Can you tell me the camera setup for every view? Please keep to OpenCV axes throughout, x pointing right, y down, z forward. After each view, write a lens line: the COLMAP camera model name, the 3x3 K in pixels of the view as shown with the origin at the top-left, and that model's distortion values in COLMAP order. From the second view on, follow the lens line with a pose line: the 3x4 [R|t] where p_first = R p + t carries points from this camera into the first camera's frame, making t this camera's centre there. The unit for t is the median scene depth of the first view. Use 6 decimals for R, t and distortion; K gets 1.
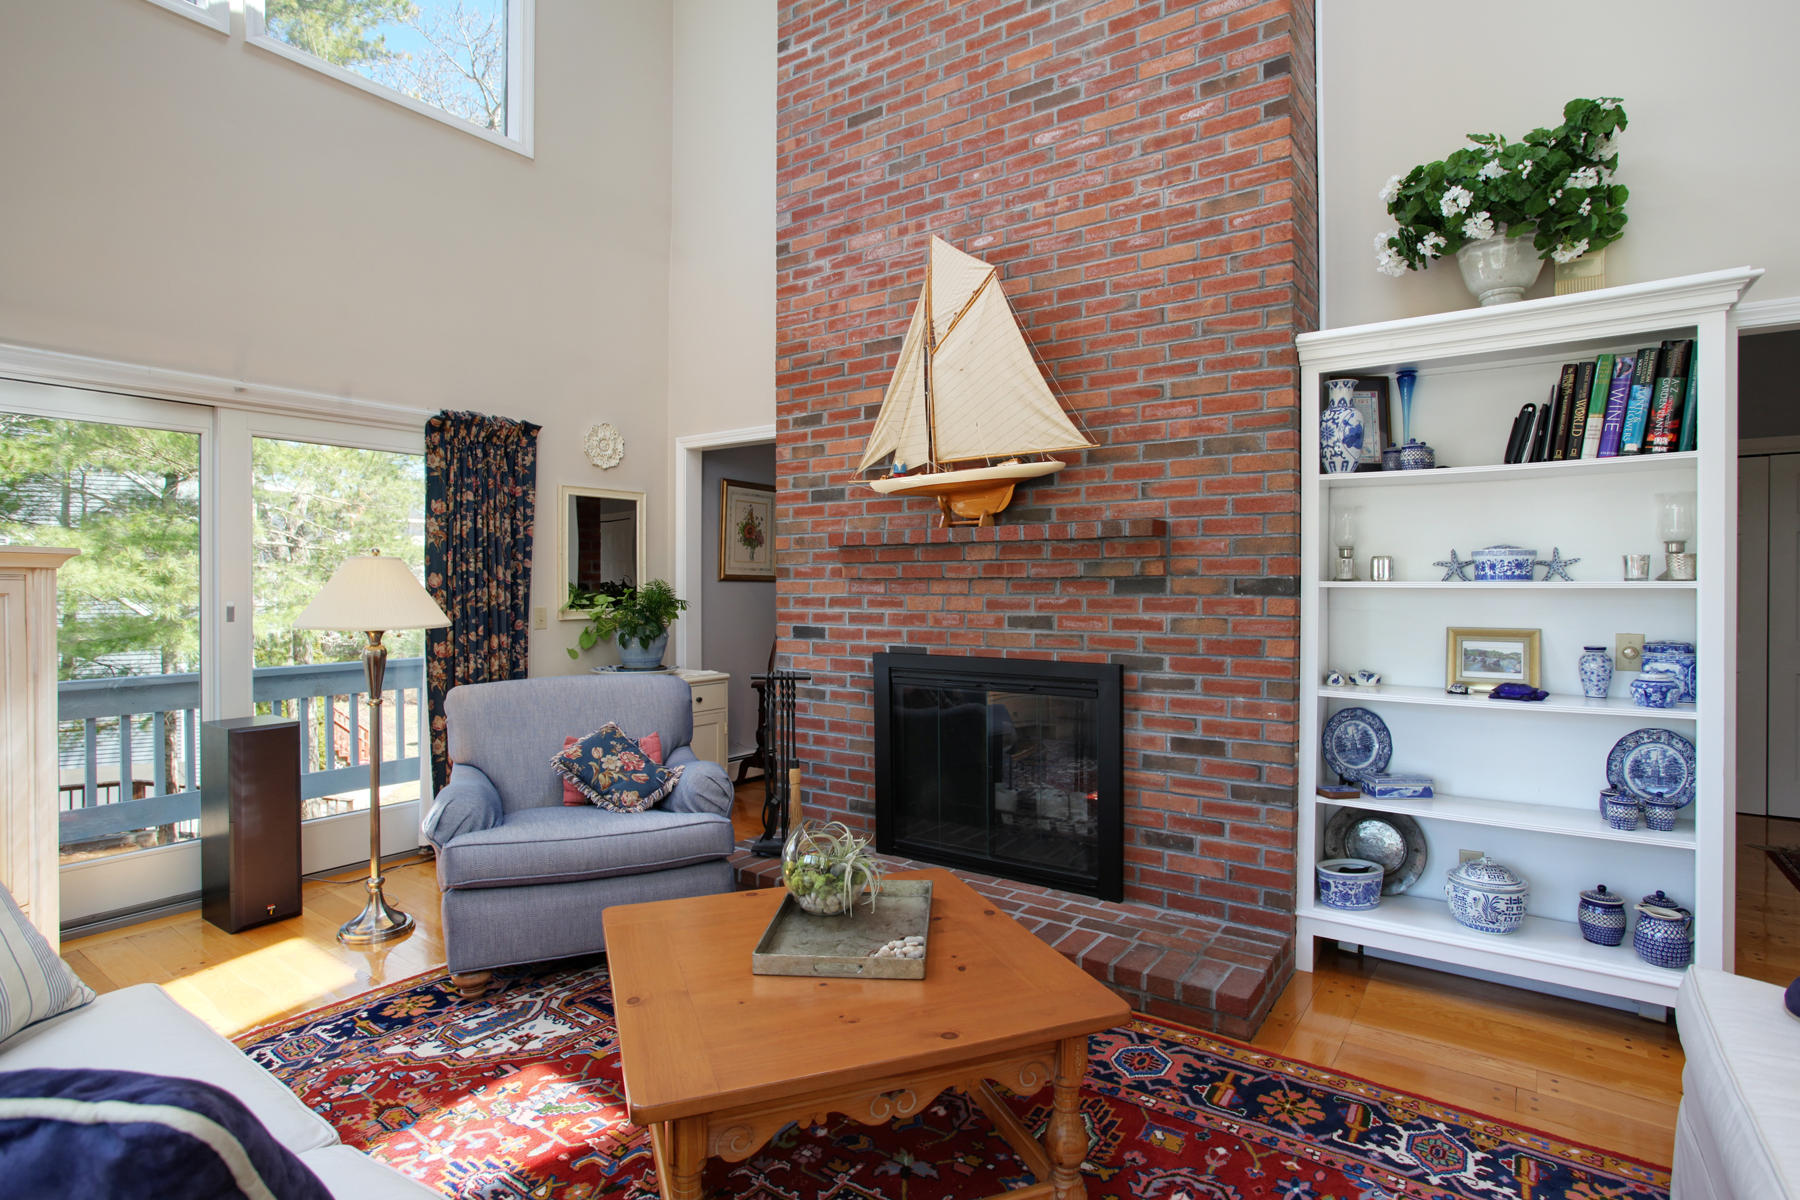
lens RADIAL K [[916.3, 0, 868.0], [0, 916.3, 588.8], [0, 0, 1]] dist [-0.059014, 0.029786]
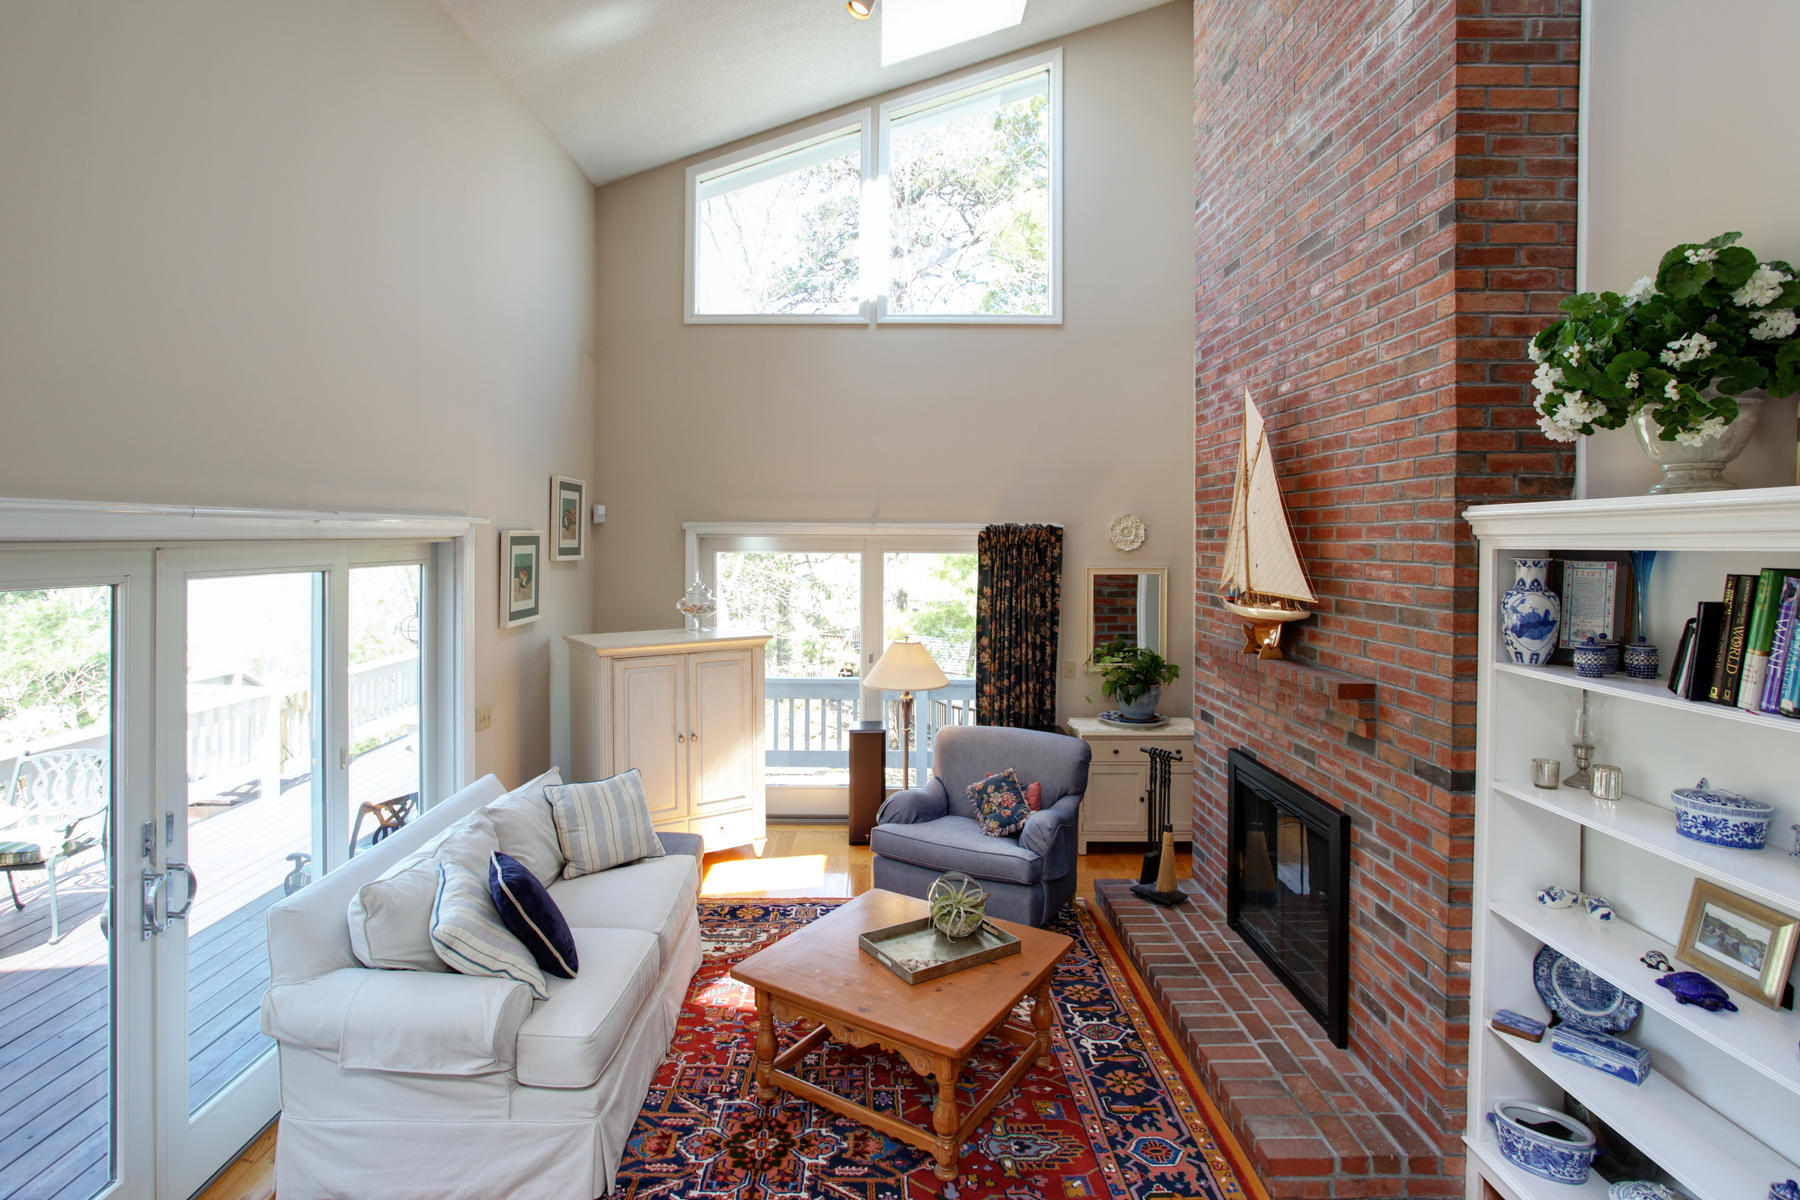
lens RADIAL K [[899.0, 0, 853.4], [0, 899.0, 546.6], [0, 0, 1]] dist [-0.049580, 0.028772]
pose [[0.581641, 0.004335, -0.813434, 0.712074], [-0.004437, 0.999988, 0.002156, -0.203426], [0.813433, 0.002355, 0.581654, -0.021702]]
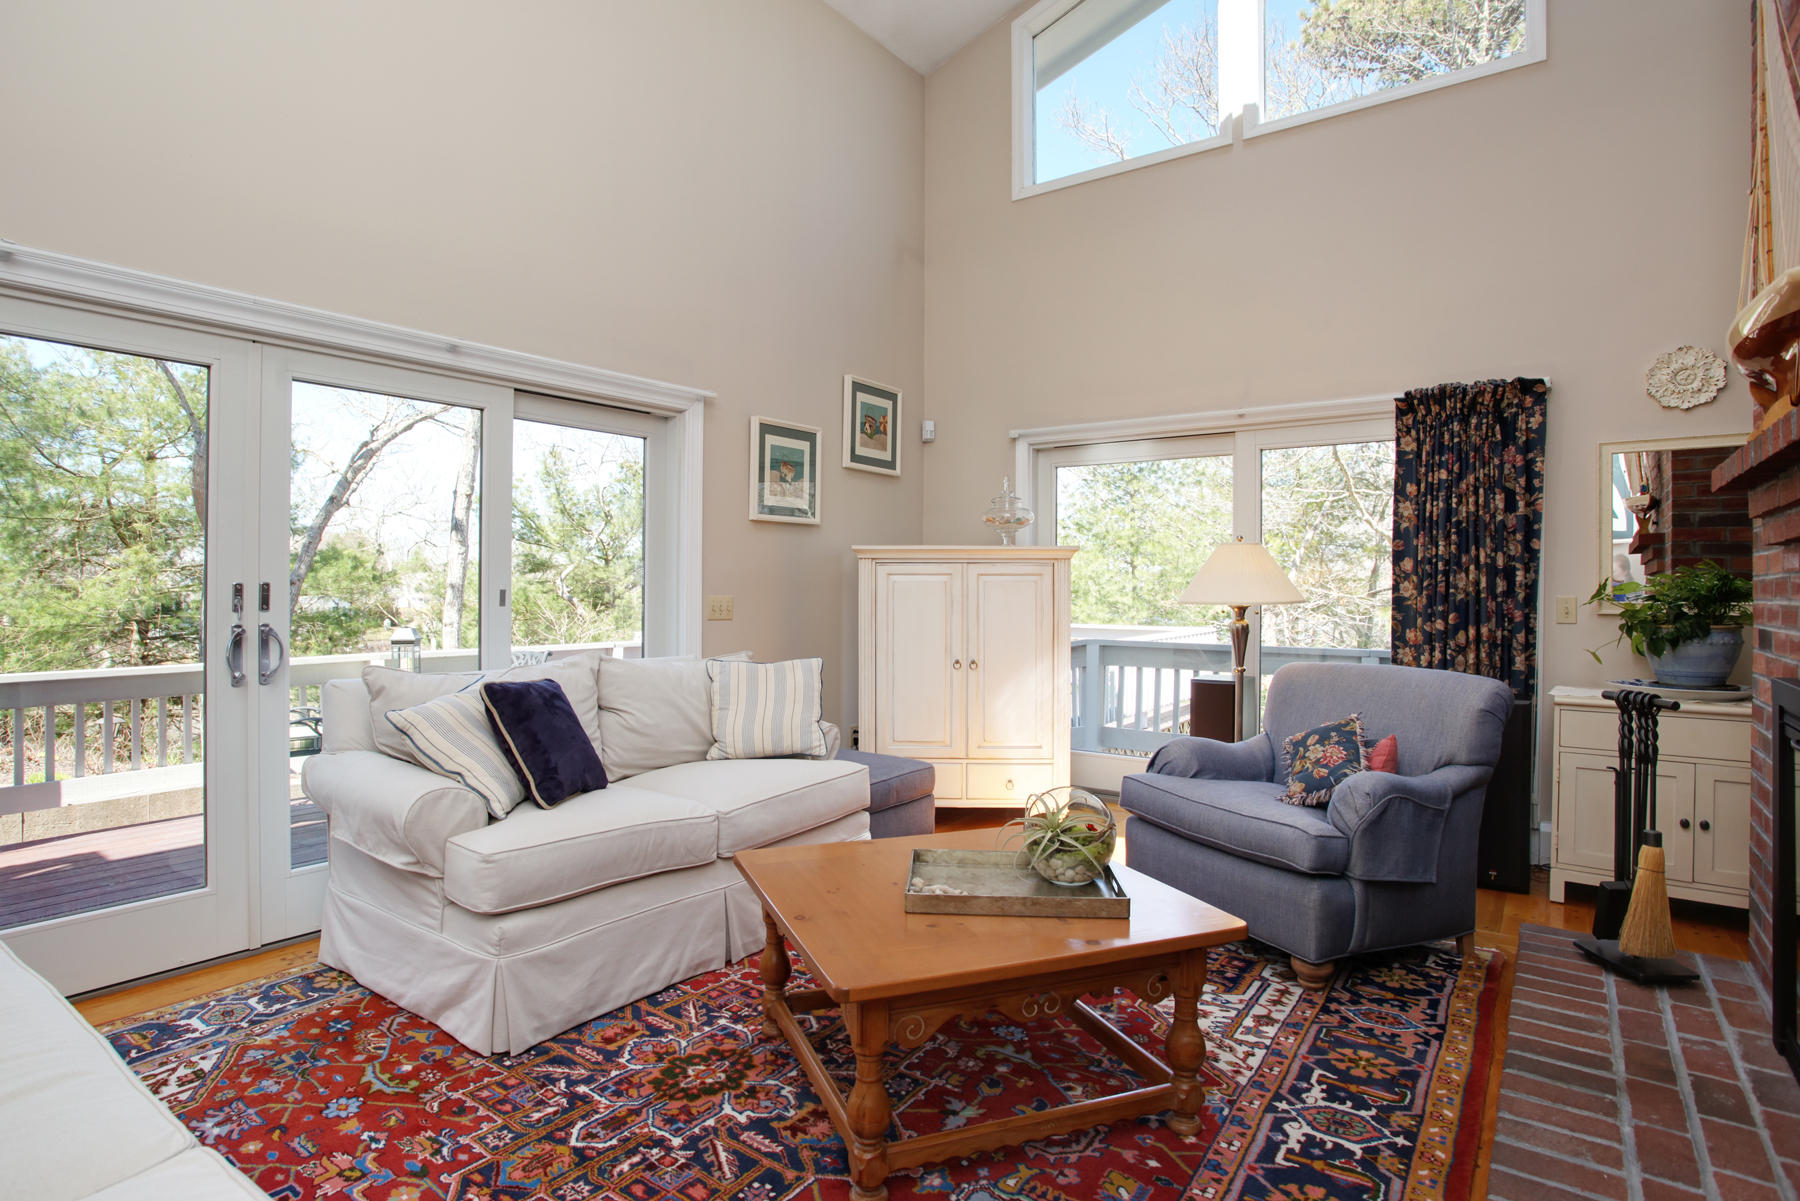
lens RADIAL K [[921.3, 0, 858.4], [0, 921.3, 576.3], [0, 0, 1]] dist [-0.071495, 0.034582]
pose [[-0.006433, -0.009741, -0.999932, 0.615592], [-0.012020, 0.999881, -0.009663, 0.023754], [0.999907, 0.011957, -0.006550, 0.507155]]
